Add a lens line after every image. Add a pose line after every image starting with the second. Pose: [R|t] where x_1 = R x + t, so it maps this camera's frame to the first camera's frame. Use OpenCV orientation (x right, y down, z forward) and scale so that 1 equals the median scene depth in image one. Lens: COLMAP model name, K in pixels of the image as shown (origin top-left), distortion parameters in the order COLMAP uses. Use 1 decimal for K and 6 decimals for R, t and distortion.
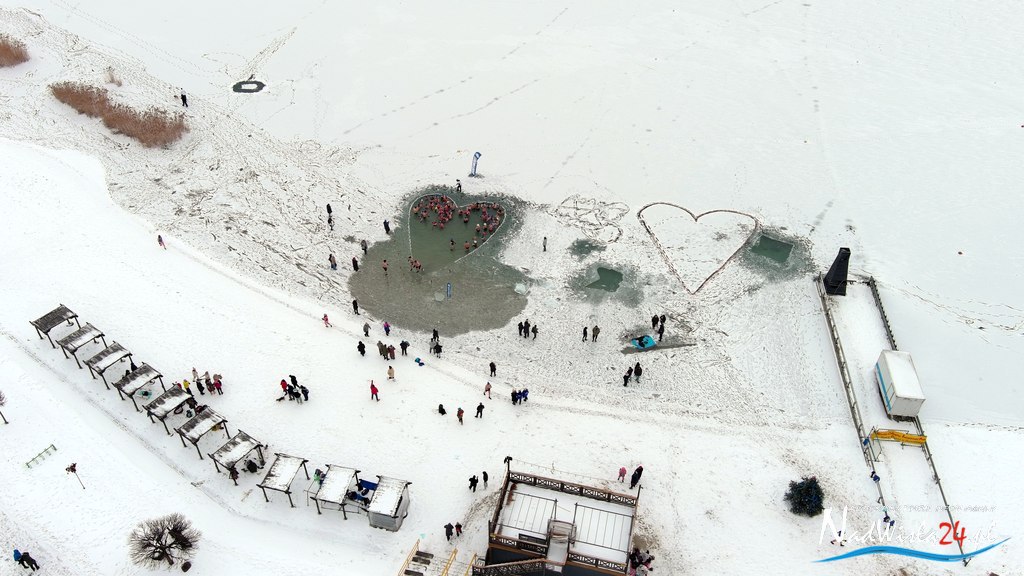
lens RADIAL K [[802.8, 0, 511.2], [0, 802.8, 286.9], [0, 0, 1]] dist [0.023277, -0.040001]
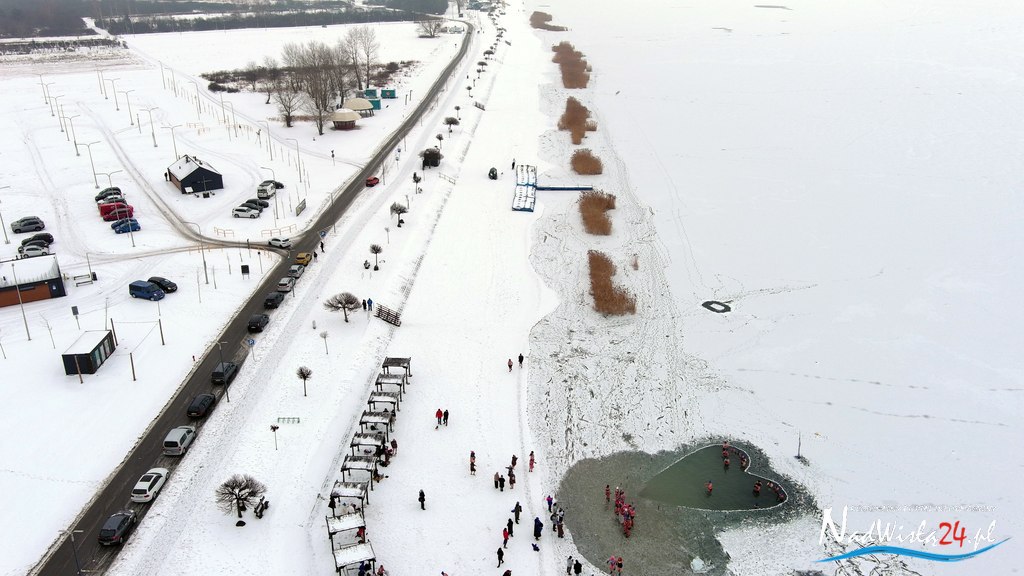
lens RADIAL K [[802.8, 0, 509.0], [0, 802.8, 280.5], [0, 0, 1]] dist [0.023277, -0.040001]
pose [[0.548786, 0.310116, -0.776314, 0.427550], [-0.552659, 0.831346, -0.058582, -0.080039], [0.627218, 0.461185, 0.627619, 0.181900]]
